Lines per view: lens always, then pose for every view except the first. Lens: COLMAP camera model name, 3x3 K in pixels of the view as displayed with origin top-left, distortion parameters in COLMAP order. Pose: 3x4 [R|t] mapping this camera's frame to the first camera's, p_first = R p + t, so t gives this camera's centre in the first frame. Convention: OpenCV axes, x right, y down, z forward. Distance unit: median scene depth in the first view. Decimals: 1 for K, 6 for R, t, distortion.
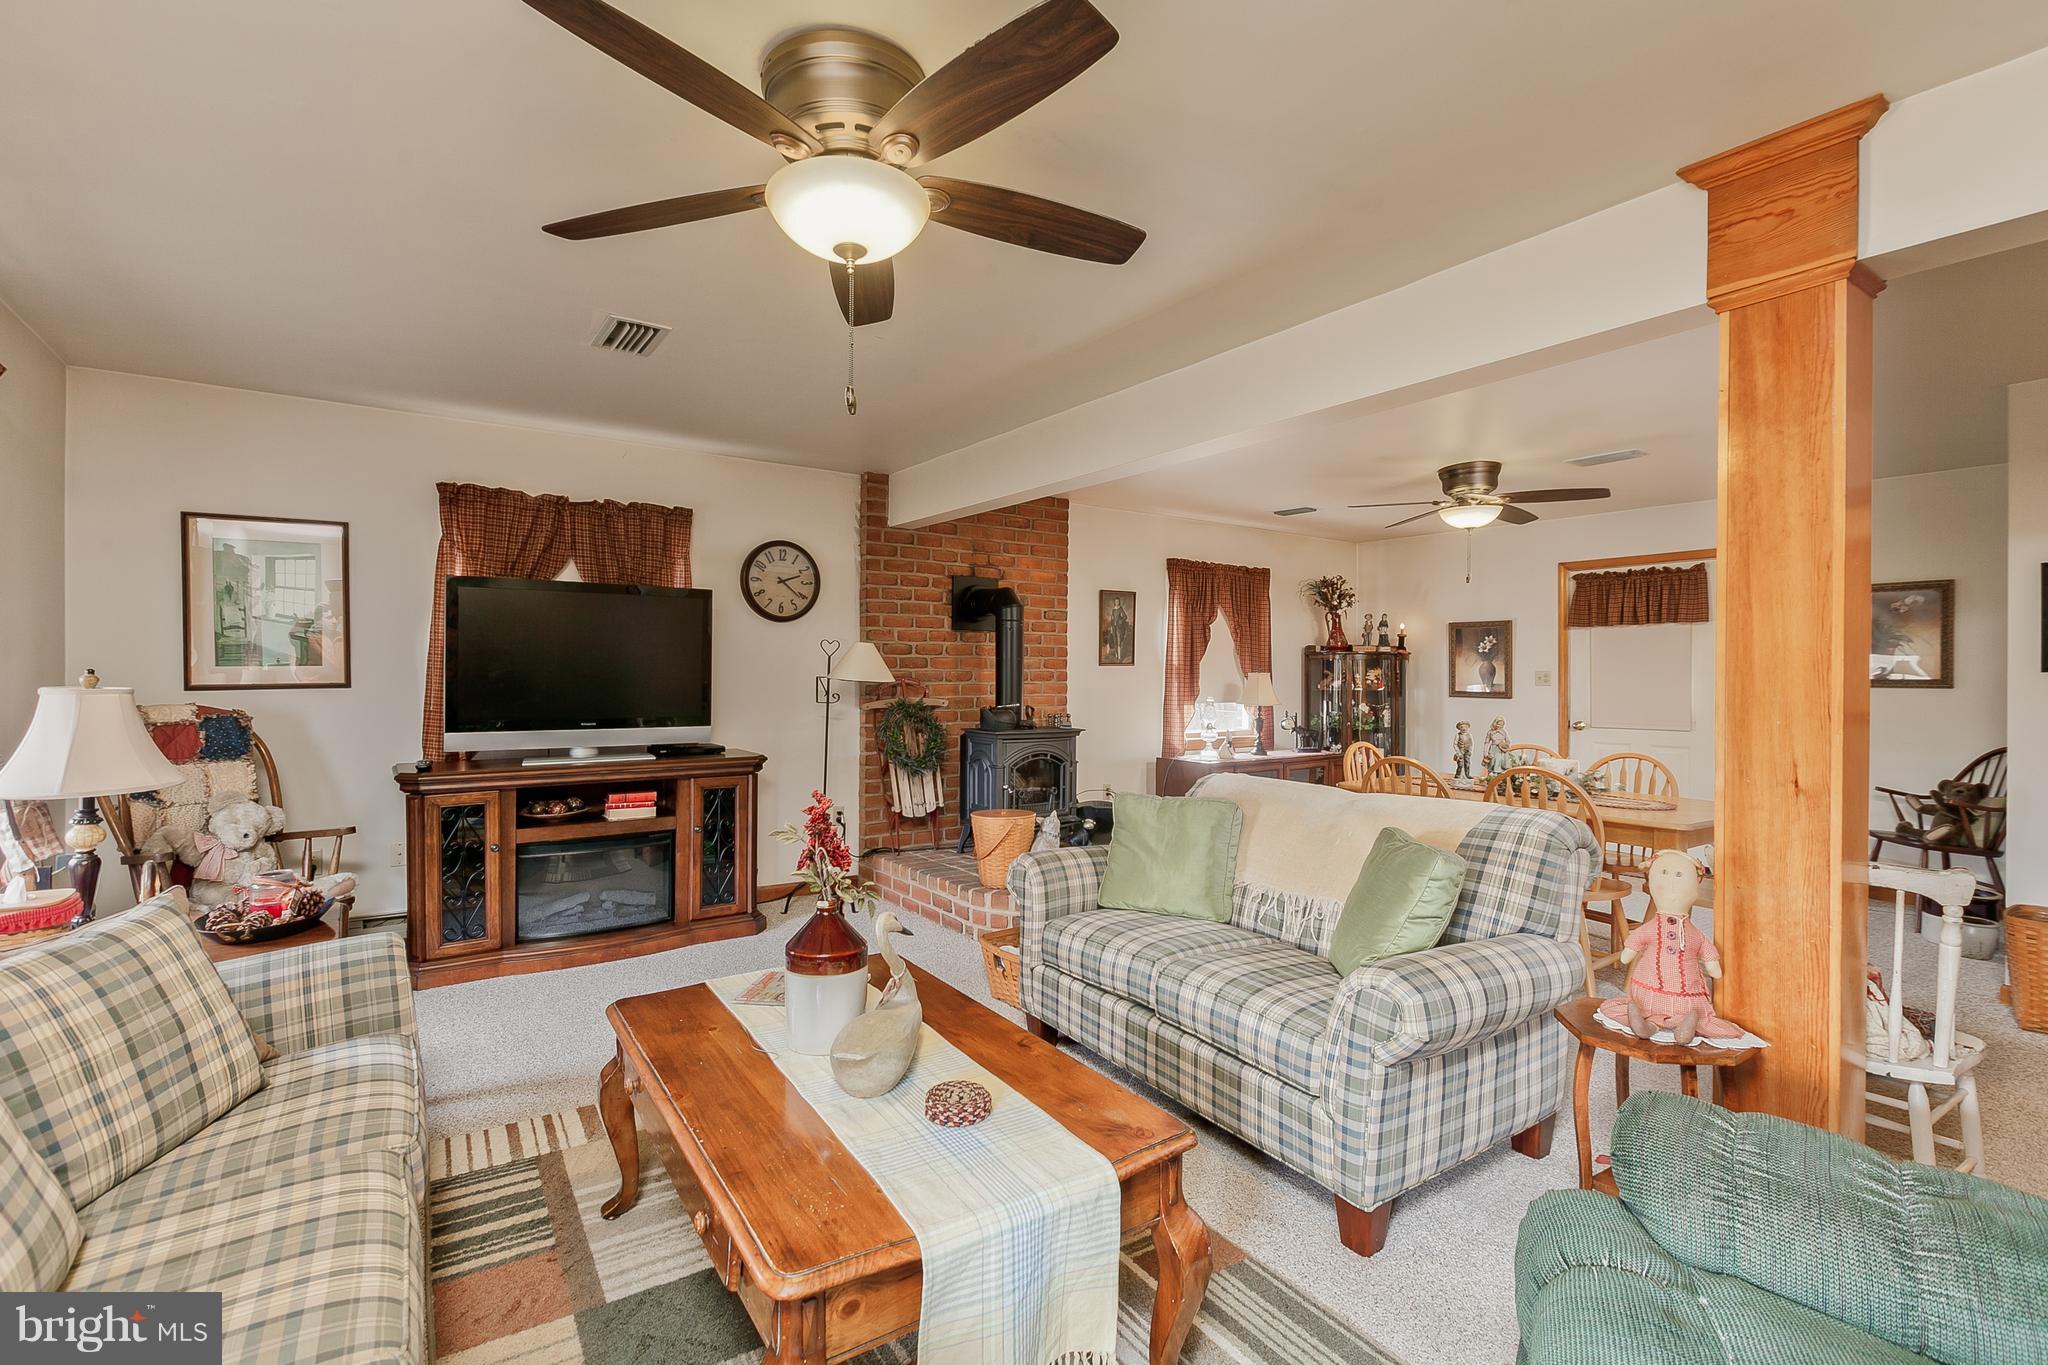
lens RADIAL K [[931.9, 0, 1040.4], [0, 931.9, 677.8], [0, 0, 1]] dist [0.002100, 0.000143]
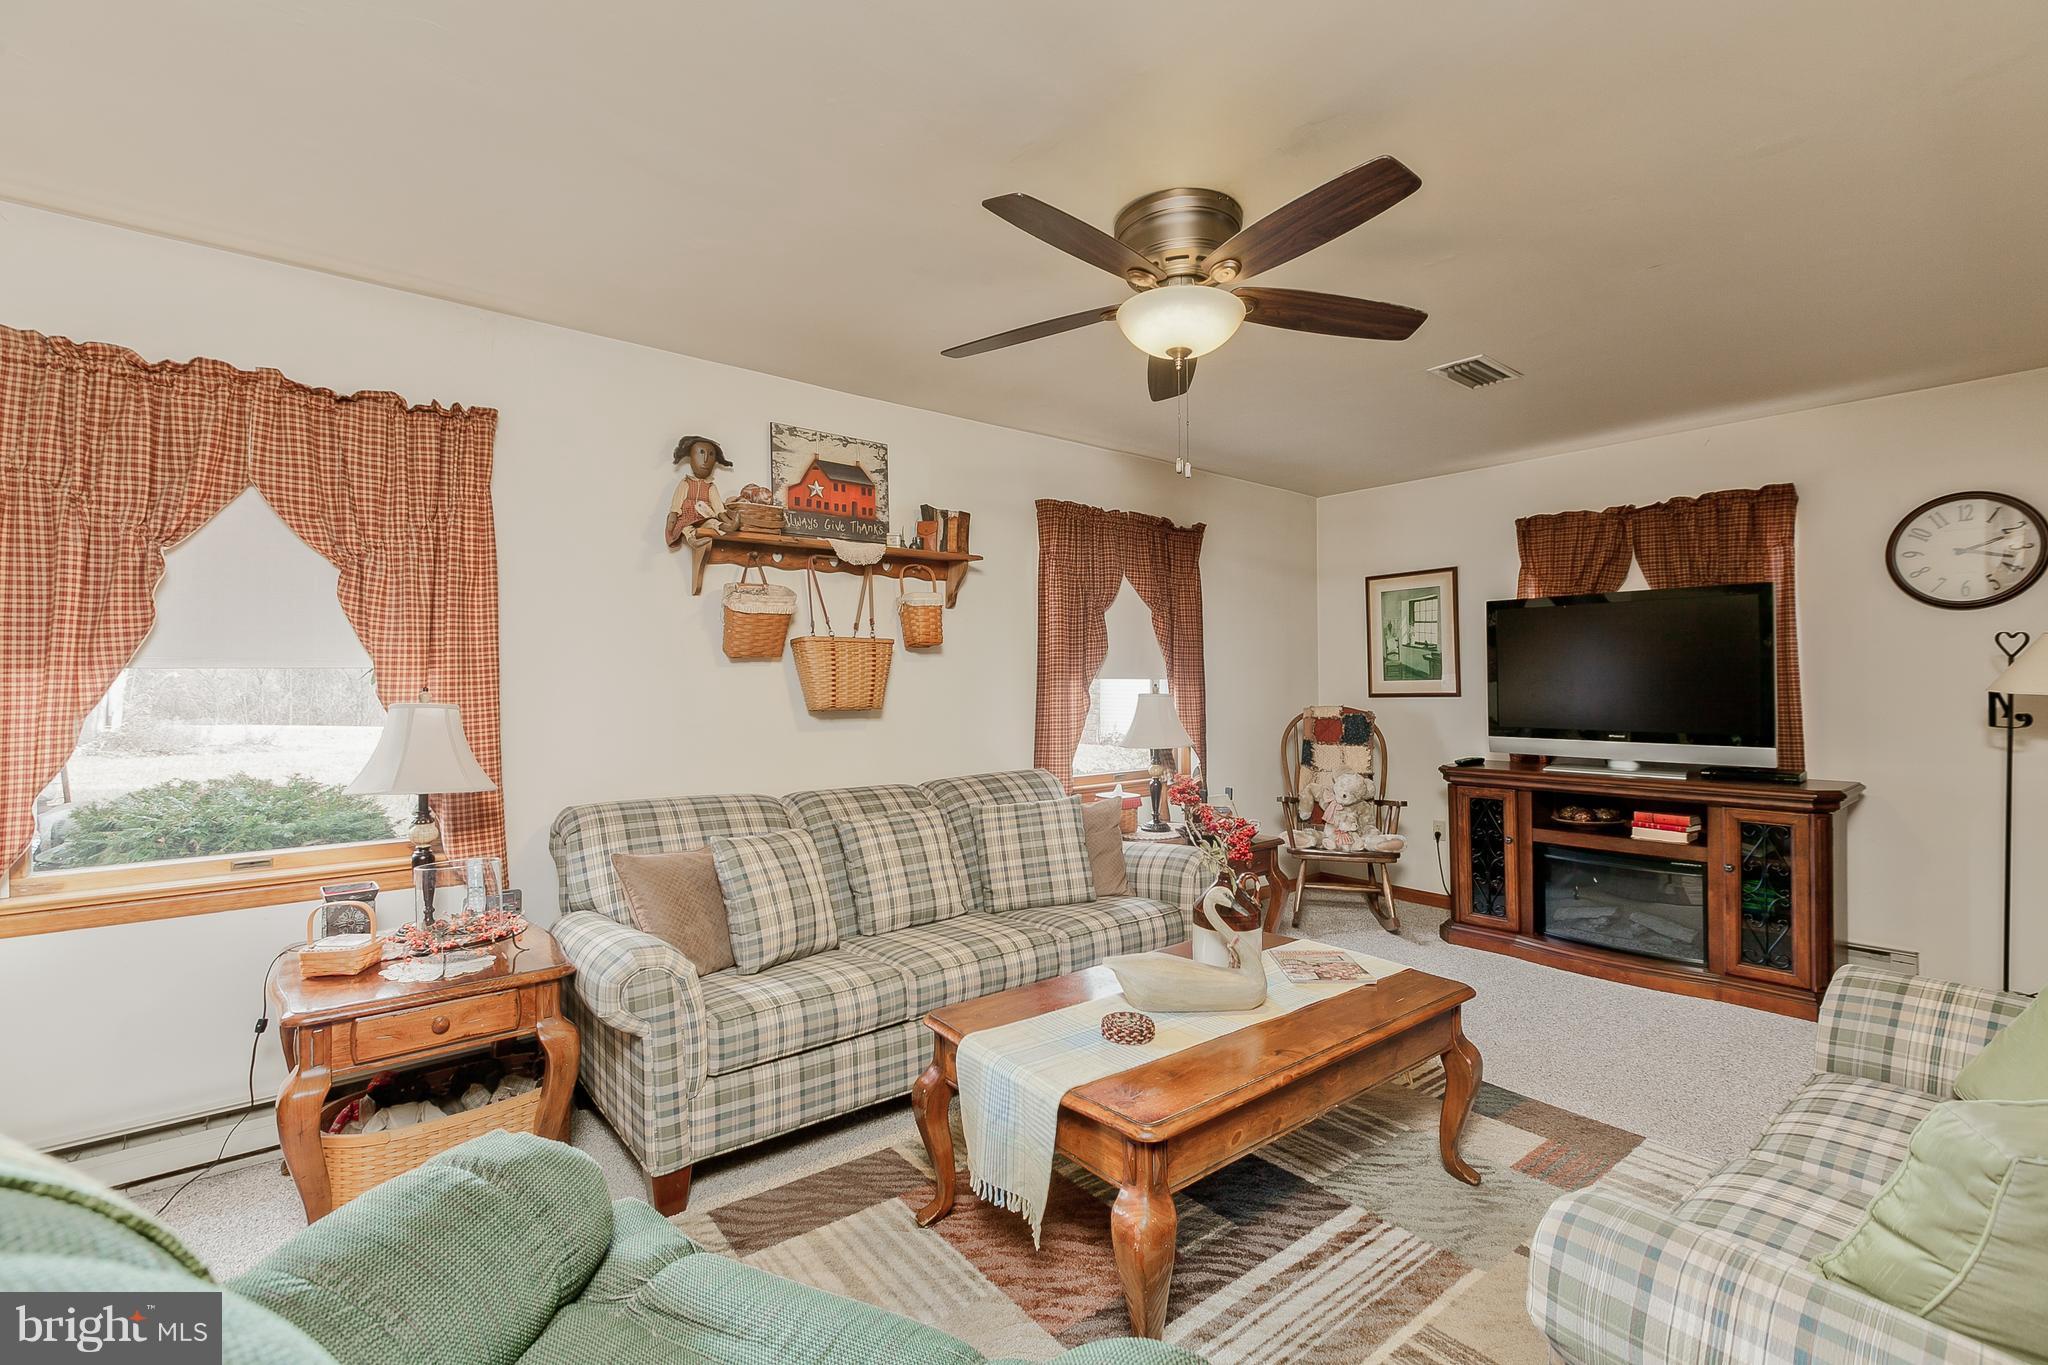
lens RADIAL K [[931.9, 0, 1044.1], [0, 931.9, 680.4], [0, 0, 1]] dist [0.002100, 0.000143]
pose [[0.075831, -0.006659, -0.997098, 0.450096], [0.002157, 0.999976, -0.006514, -0.004115], [0.997118, -0.001657, 0.075843, 0.322613]]
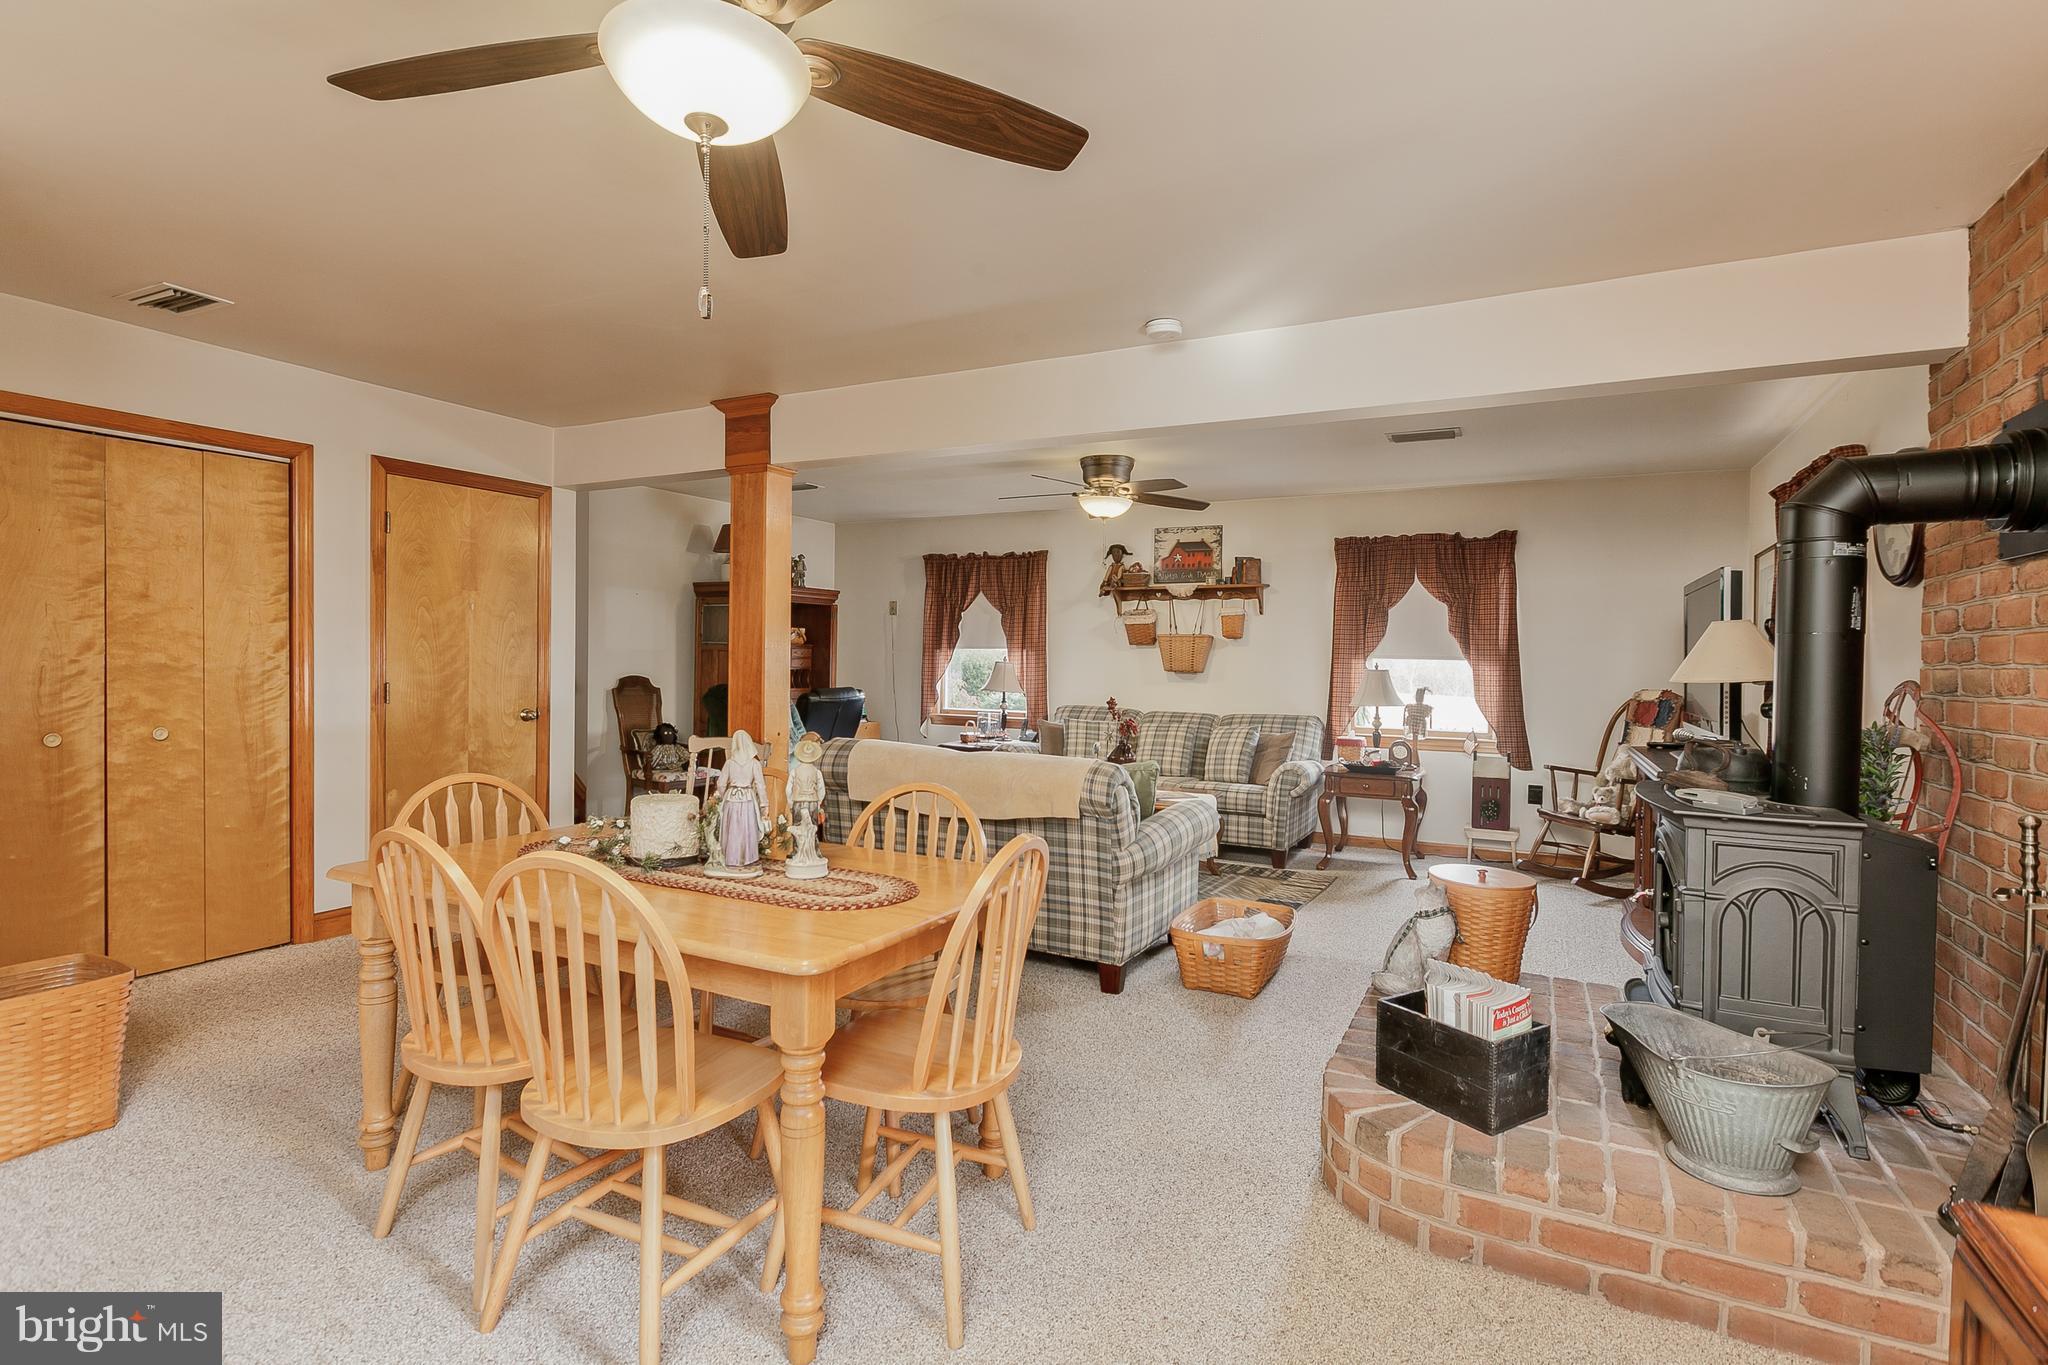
lens RADIAL K [[931.9, 0, 1027.4], [0, 931.9, 677.7], [0, 0, 1]] dist [0.002100, 0.000143]
pose [[-0.885906, -0.006490, -0.463820, 0.657902], [-0.020007, 0.999506, 0.024229, -0.006619], [0.463434, 0.030744, -0.885598, 2.081664]]
